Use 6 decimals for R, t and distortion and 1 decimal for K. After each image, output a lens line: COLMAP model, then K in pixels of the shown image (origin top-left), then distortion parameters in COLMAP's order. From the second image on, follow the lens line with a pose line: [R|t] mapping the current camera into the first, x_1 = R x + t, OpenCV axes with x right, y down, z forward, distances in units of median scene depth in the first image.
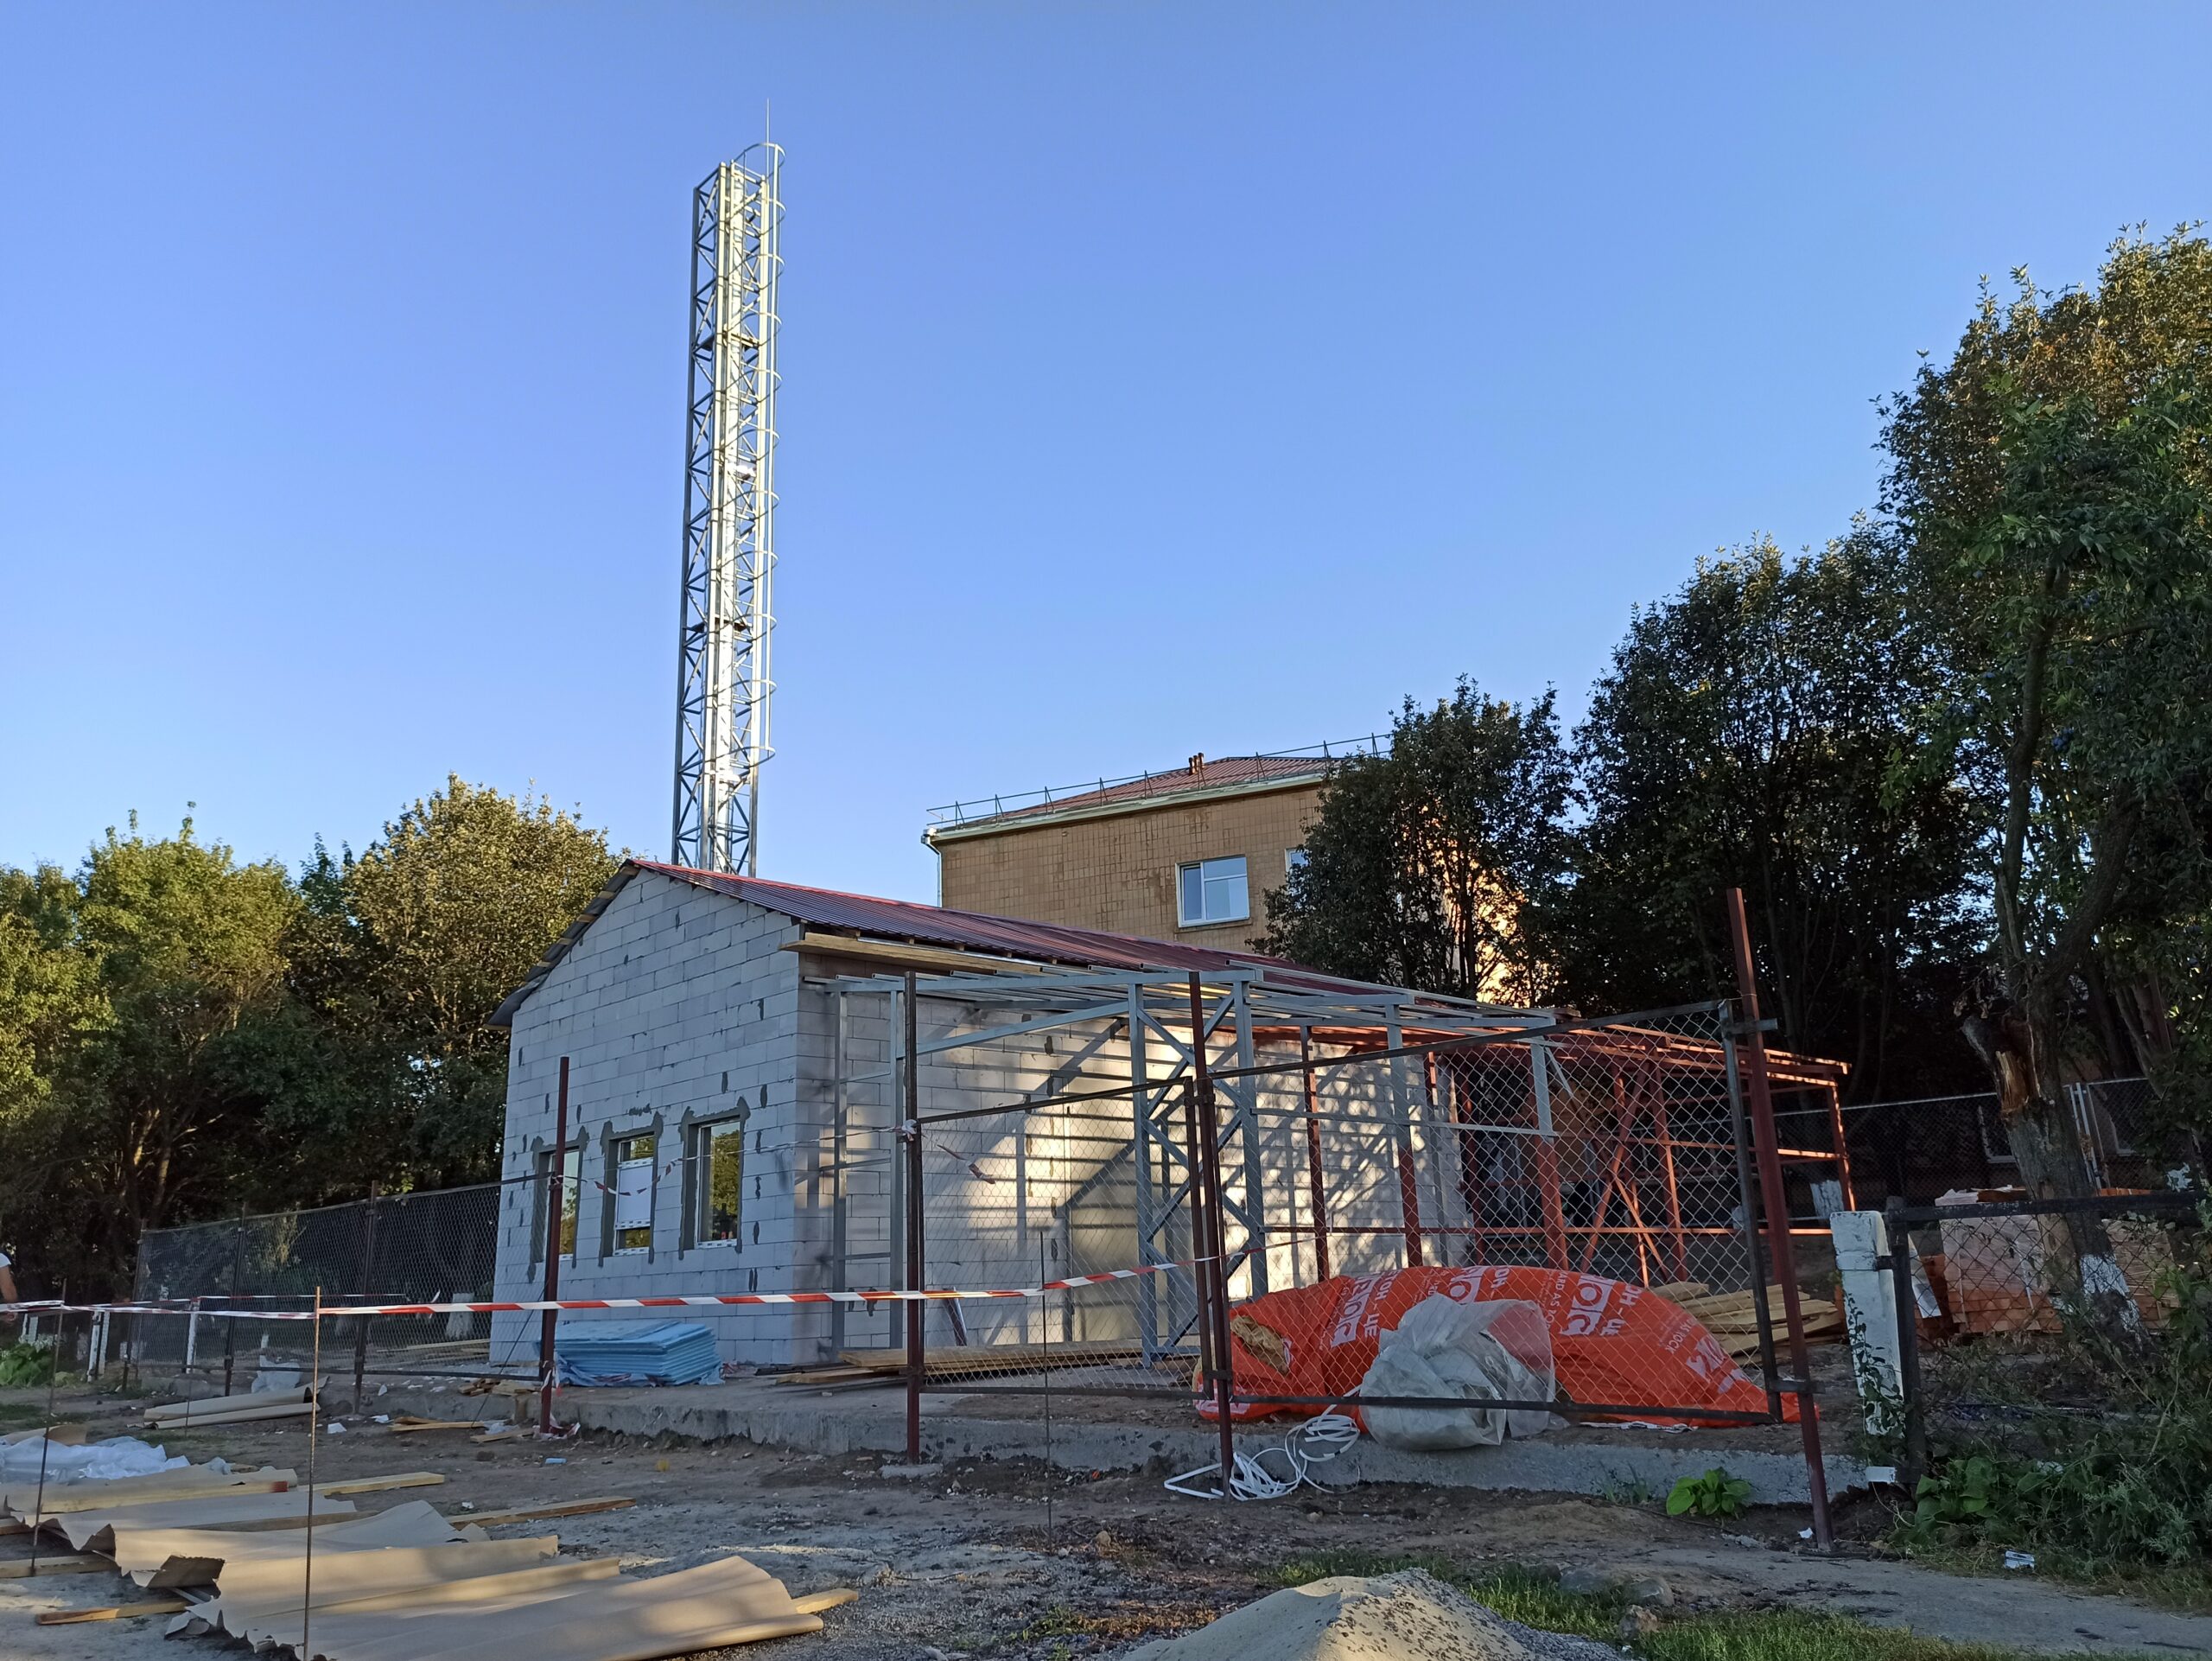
lens RADIAL K [[1661.0, 0, 1106.0], [0, 1661.0, 830.5], [0, 0, 1]] dist [0.023534, -0.020948]
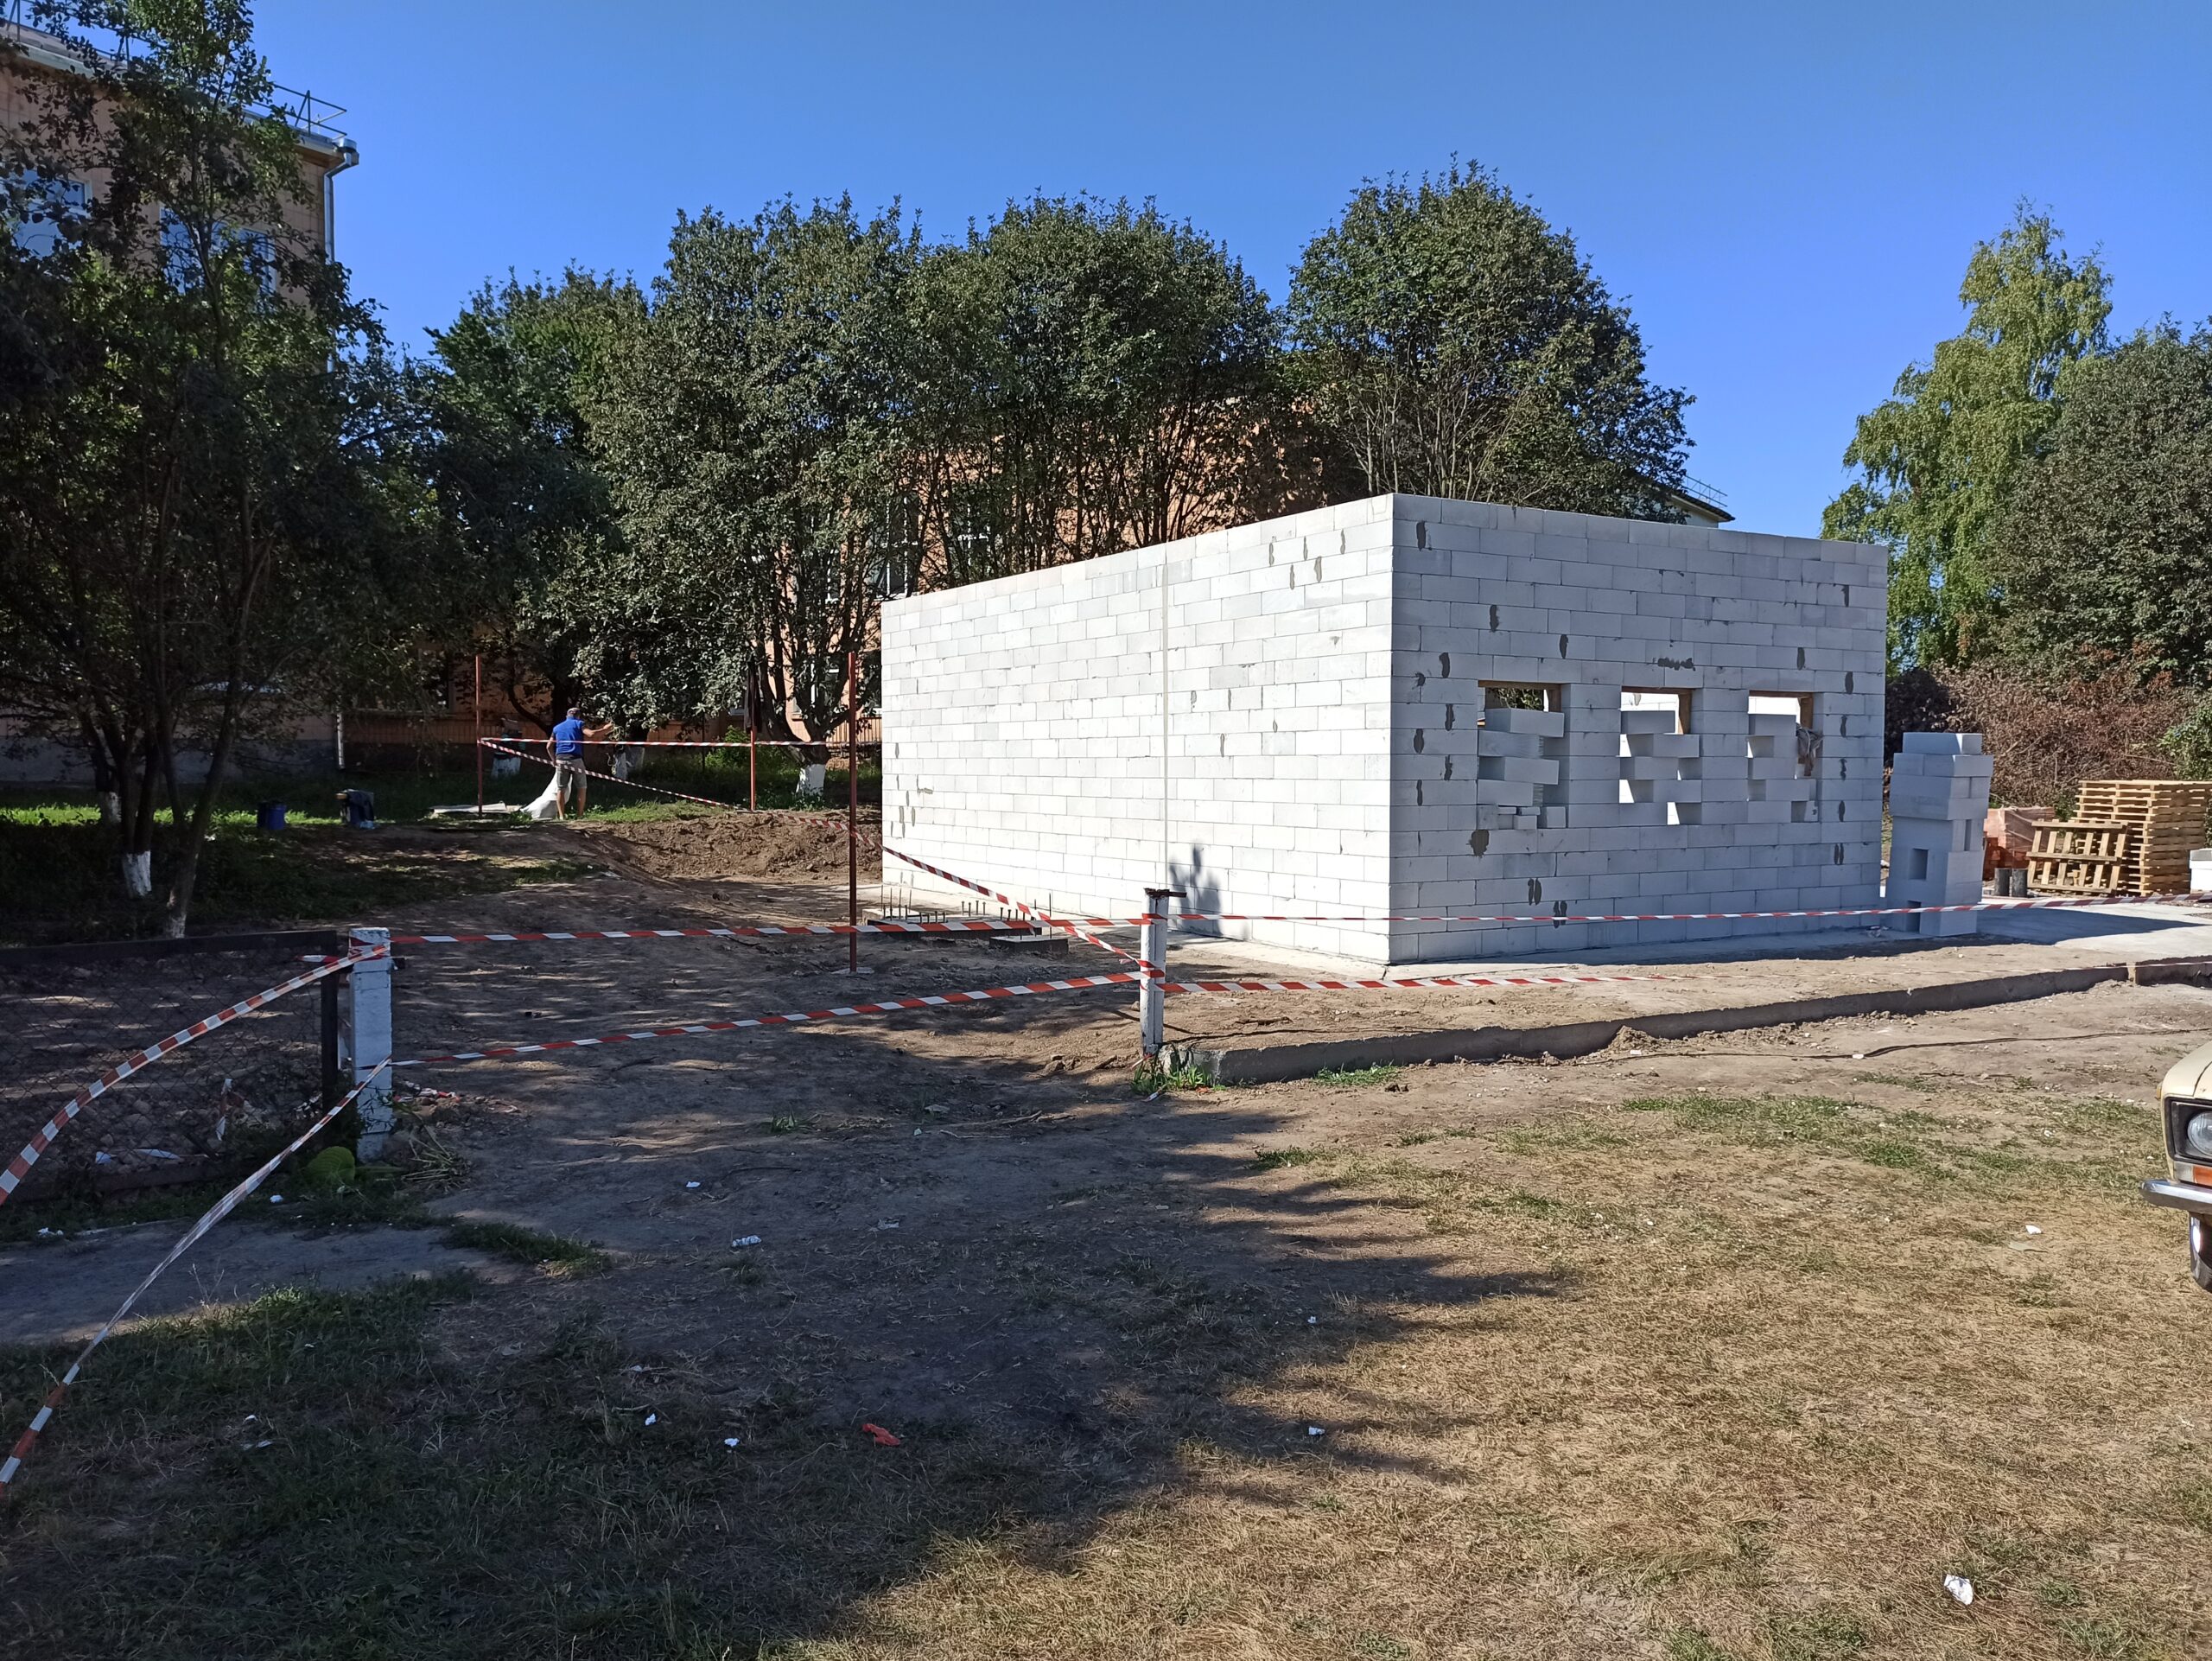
lens RADIAL K [[1638.2, 0, 1110.8], [0, 1638.2, 858.4], [0, 0, 1]] dist [0.063912, -0.081744]
pose [[0.210947, -0.014975, 0.977383, -0.712289], [-0.266797, 0.961036, 0.072307, 0.170287], [-0.940383, -0.276016, 0.198733, 0.652190]]
